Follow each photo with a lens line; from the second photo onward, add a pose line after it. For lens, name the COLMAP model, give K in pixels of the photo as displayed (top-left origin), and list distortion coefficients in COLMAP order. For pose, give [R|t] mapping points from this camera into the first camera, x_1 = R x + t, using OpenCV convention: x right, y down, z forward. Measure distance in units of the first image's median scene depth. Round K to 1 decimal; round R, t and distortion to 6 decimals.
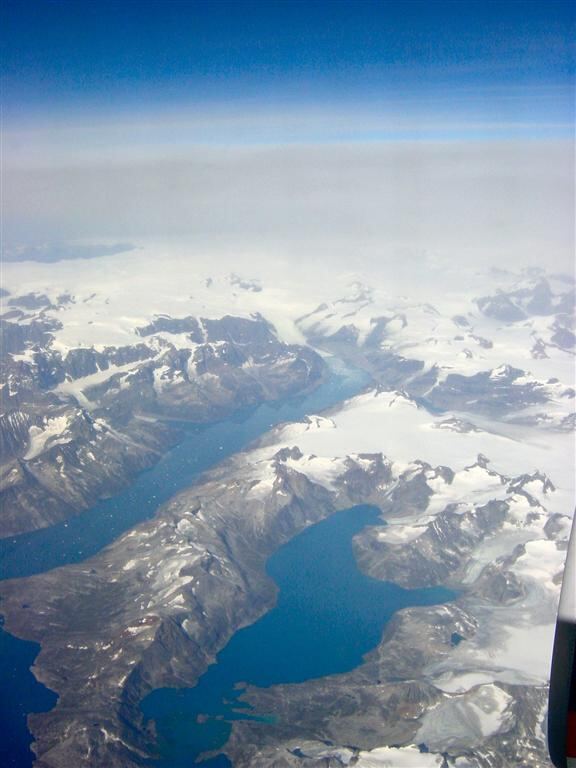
lens RADIAL K [[828.2, 0, 288.7], [0, 828.2, 411.7], [0, 0, 1]] dist [-0.131941, 0.033544]
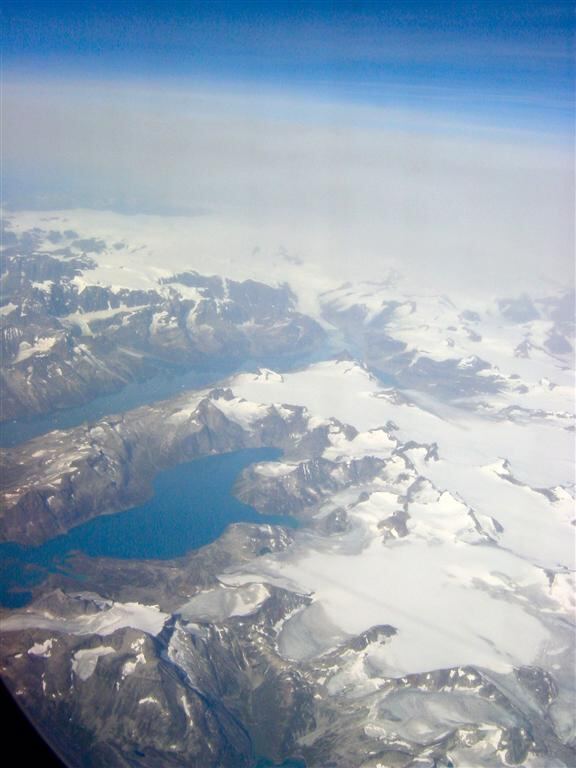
lens RADIAL K [[822.0, 0, 284.8], [0, 822.0, 424.7], [0, 0, 1]] dist [-0.134704, 0.014573]
pose [[0.980022, 0.158096, -0.120674, 0.178279], [-0.153994, 0.987151, 0.042647, 0.024761], [0.125866, -0.023212, 0.991776, -0.073671]]
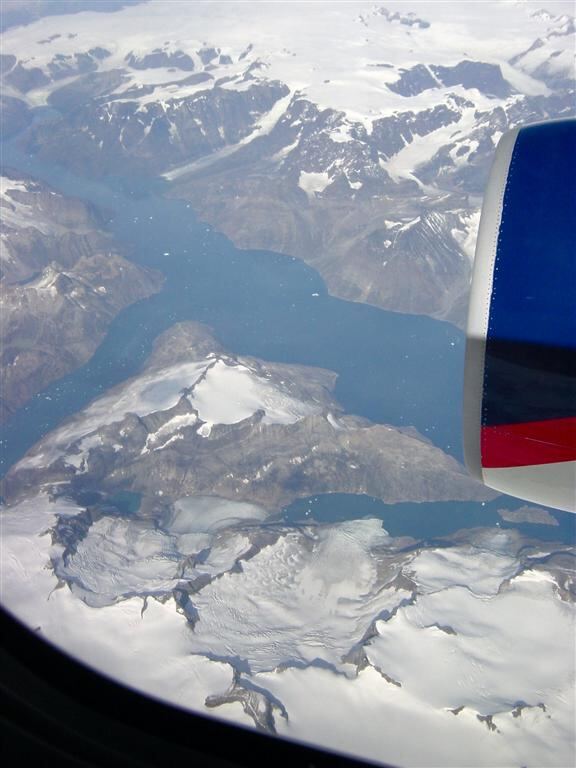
lens RADIAL K [[811.1, 0, 283.3], [0, 811.1, 408.9], [0, 0, 1]] dist [-0.136643, 0.054574]
pose [[0.991308, -0.116529, 0.061061, -0.480791], [0.092179, 0.946389, 0.309598, -0.063777], [-0.093864, -0.301278, 0.948905, 0.213486]]
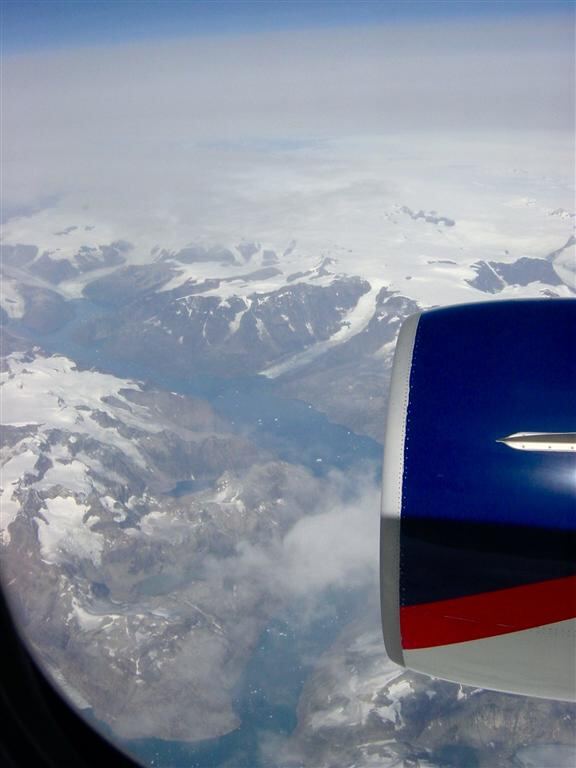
lens RADIAL K [[822.0, 0, 284.8], [0, 822.0, 424.7], [0, 0, 1]] dist [-0.134704, 0.014573]
pose [[0.974713, -0.117975, 0.189781, -0.687860], [0.096423, 0.988193, 0.119068, -0.095373], [-0.201588, -0.097758, 0.974580, 0.297703]]
